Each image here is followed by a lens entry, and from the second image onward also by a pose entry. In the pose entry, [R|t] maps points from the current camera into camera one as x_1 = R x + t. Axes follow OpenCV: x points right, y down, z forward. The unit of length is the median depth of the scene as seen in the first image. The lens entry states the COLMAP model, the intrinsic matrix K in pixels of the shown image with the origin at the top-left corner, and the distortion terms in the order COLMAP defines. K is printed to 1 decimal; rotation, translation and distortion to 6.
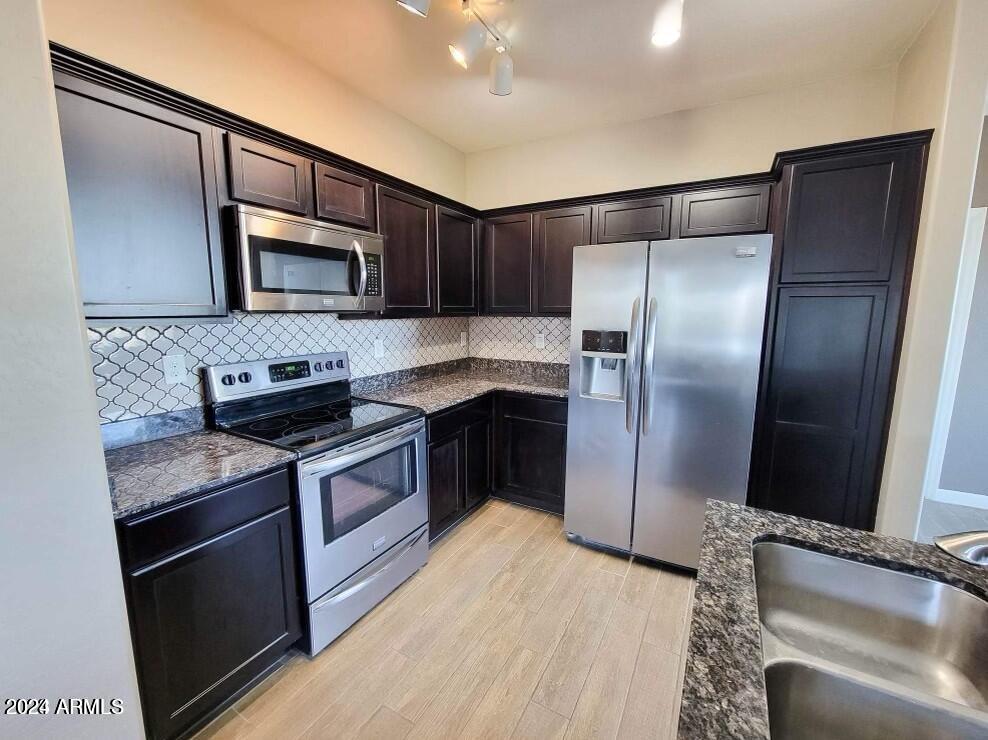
lens RADIAL K [[407.6, 0, 482.2], [0, 407.6, 369.4], [0, 0, 1]] dist [-0.002261, -0.001985]
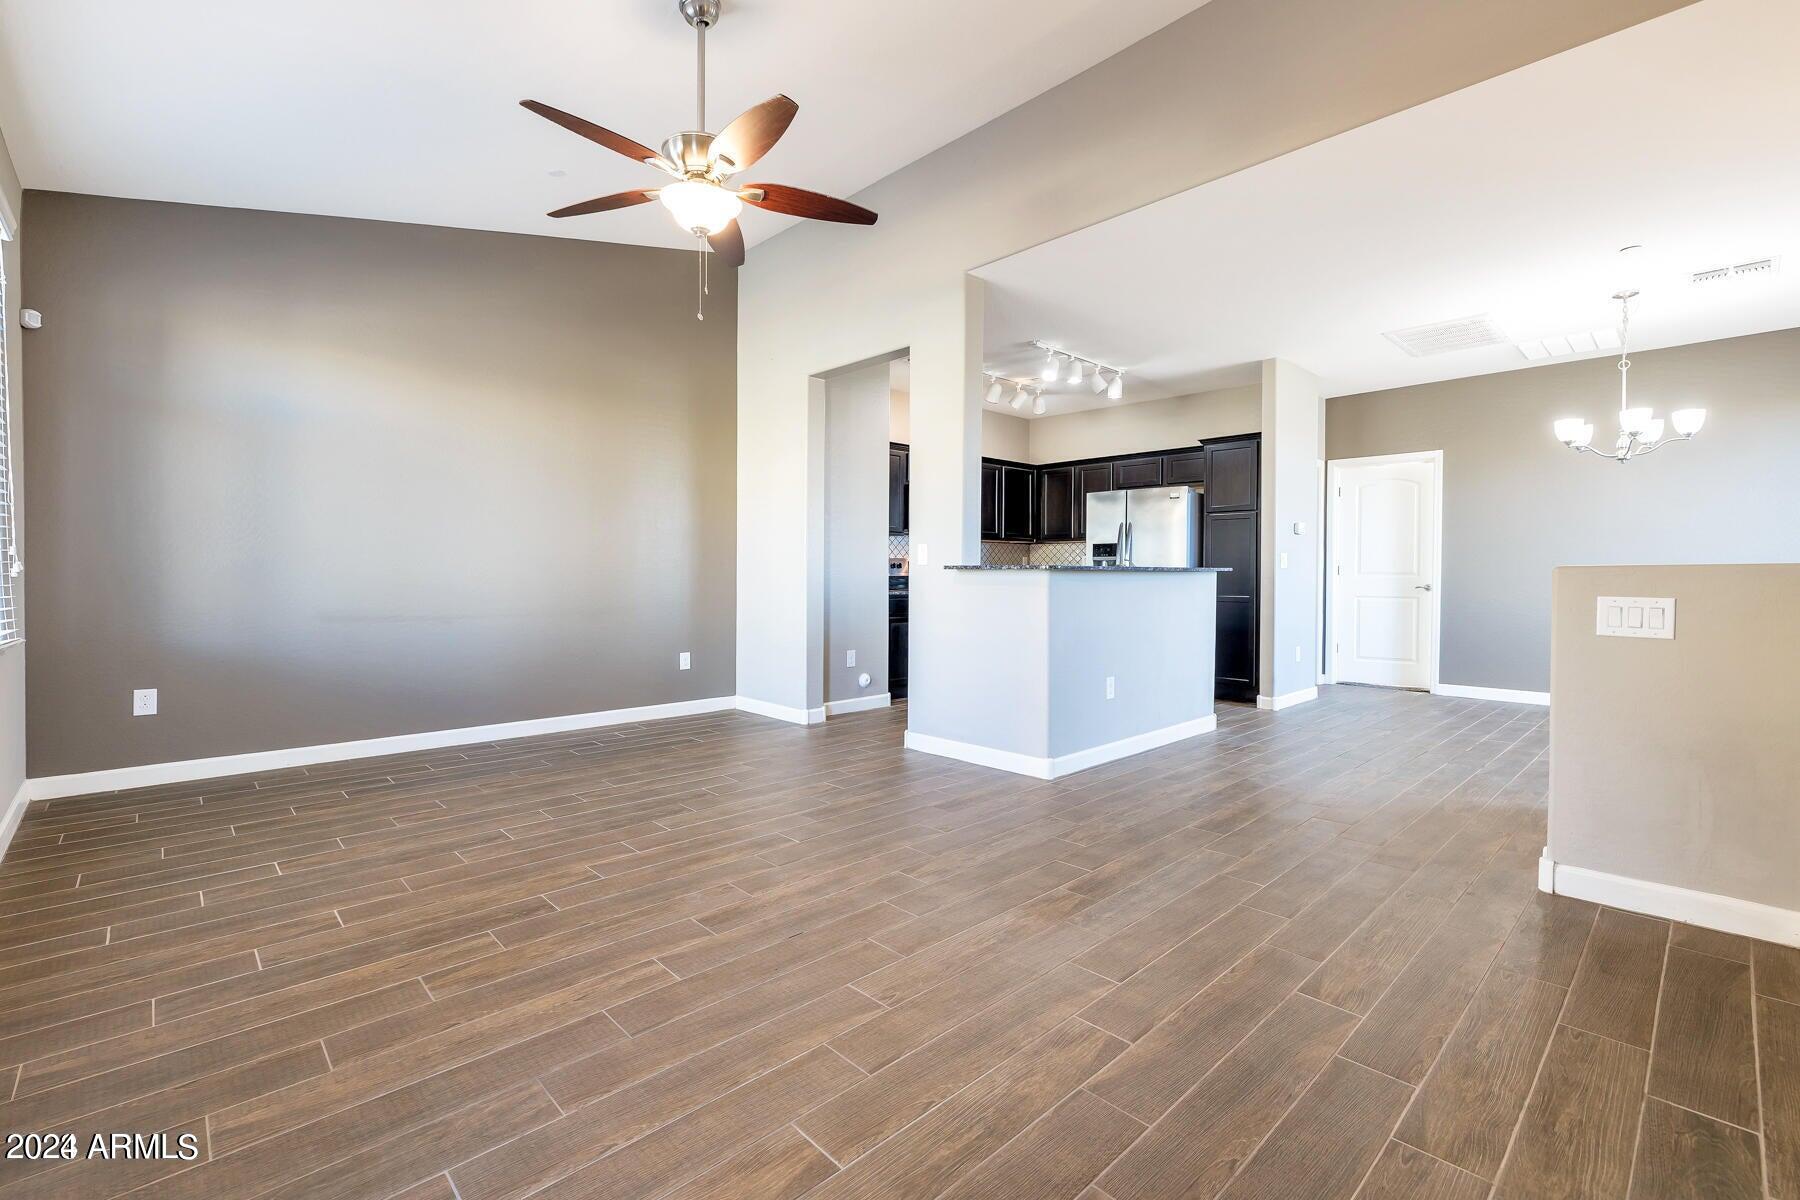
lens RADIAL K [[765.6, 0, 886.9], [0, 765.6, 596.0], [0, 0, 1]] dist [-0.001847, 0.000193]
pose [[0.962261, 0.012177, -0.271857, 0.314532], [-0.043551, 0.993013, -0.109673, 0.511706], [0.268622, 0.117374, 0.956068, -2.237814]]
